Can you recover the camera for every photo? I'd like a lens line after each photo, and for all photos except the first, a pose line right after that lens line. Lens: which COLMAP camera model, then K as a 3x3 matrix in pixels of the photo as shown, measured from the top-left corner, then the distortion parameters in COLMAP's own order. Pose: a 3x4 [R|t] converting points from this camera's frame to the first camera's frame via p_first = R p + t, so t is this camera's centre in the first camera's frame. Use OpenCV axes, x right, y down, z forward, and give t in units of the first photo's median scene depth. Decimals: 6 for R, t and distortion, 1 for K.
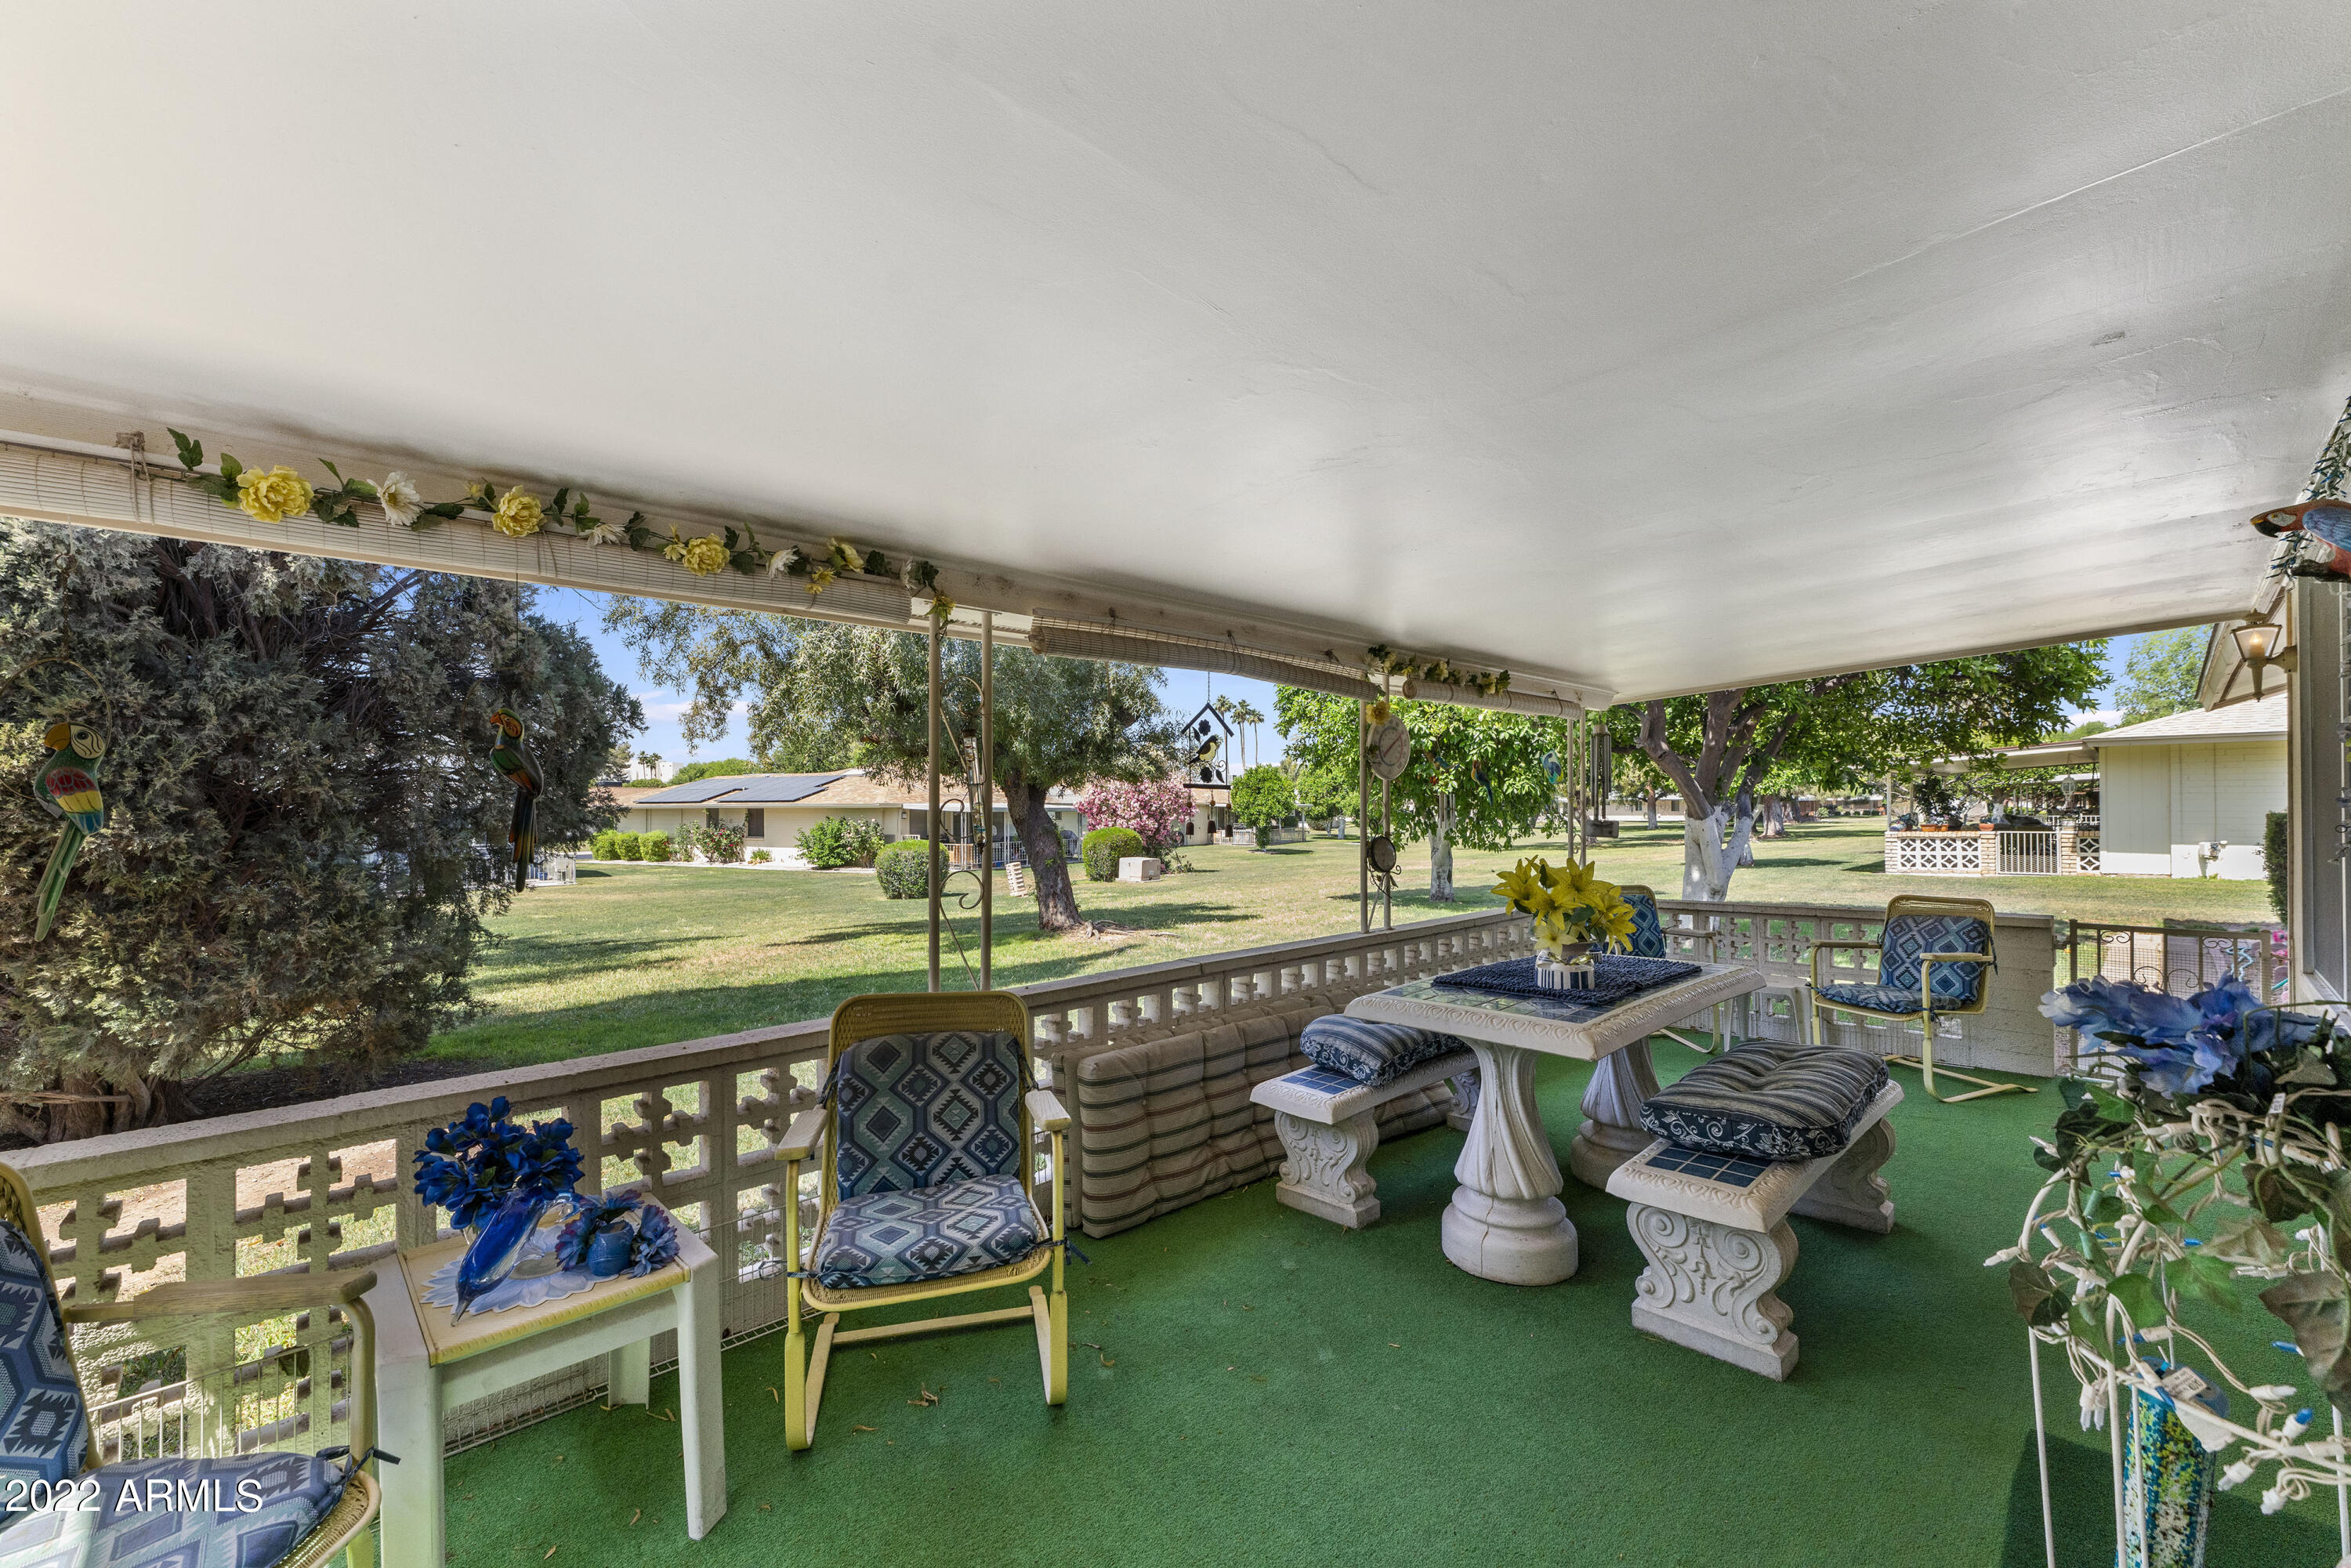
lens RADIAL K [[946.6, 0, 1171.9], [0, 946.6, 785.9], [0, 0, 1]] dist [0.000535, -0.000160]
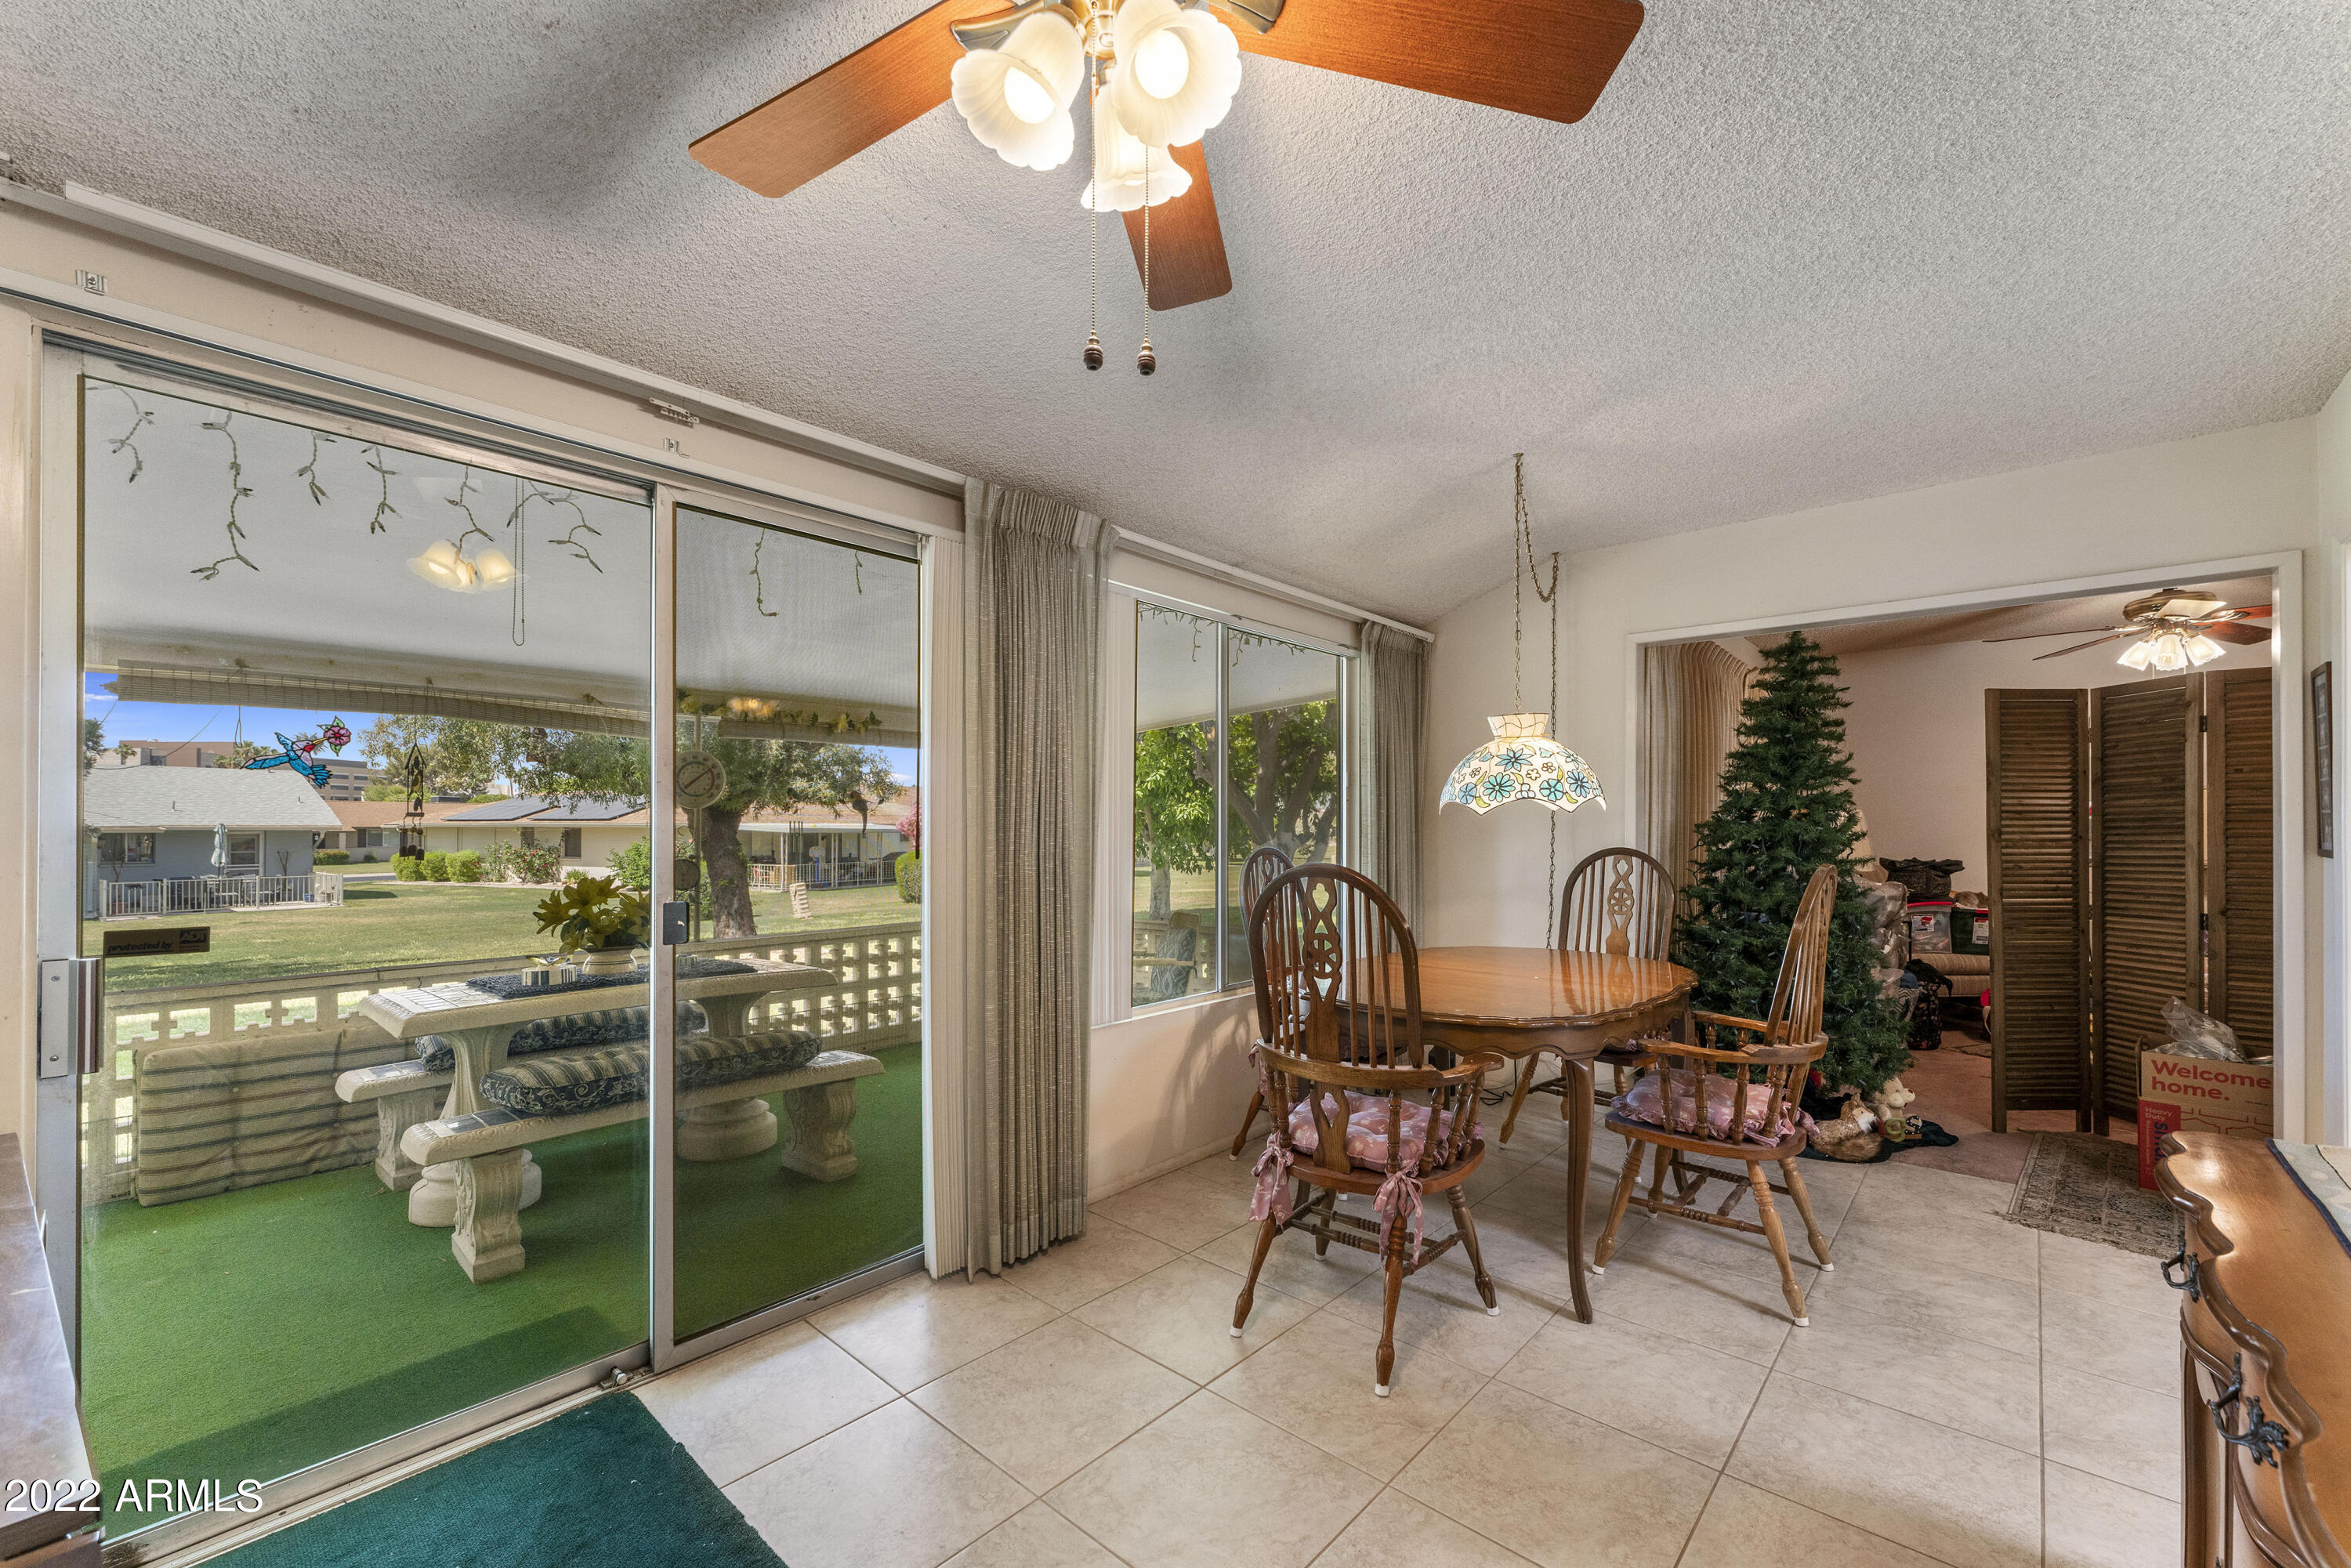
lens RADIAL K [[946.6, 0, 1181.2], [0, 946.6, 808.1], [0, 0, 1]] dist [0.000535, -0.000160]
pose [[0.995009, 0.012055, 0.099052, 0.101824], [-0.011890, 0.999927, -0.002248, -0.001874], [-0.099072, 0.001059, 0.995080, -0.026358]]
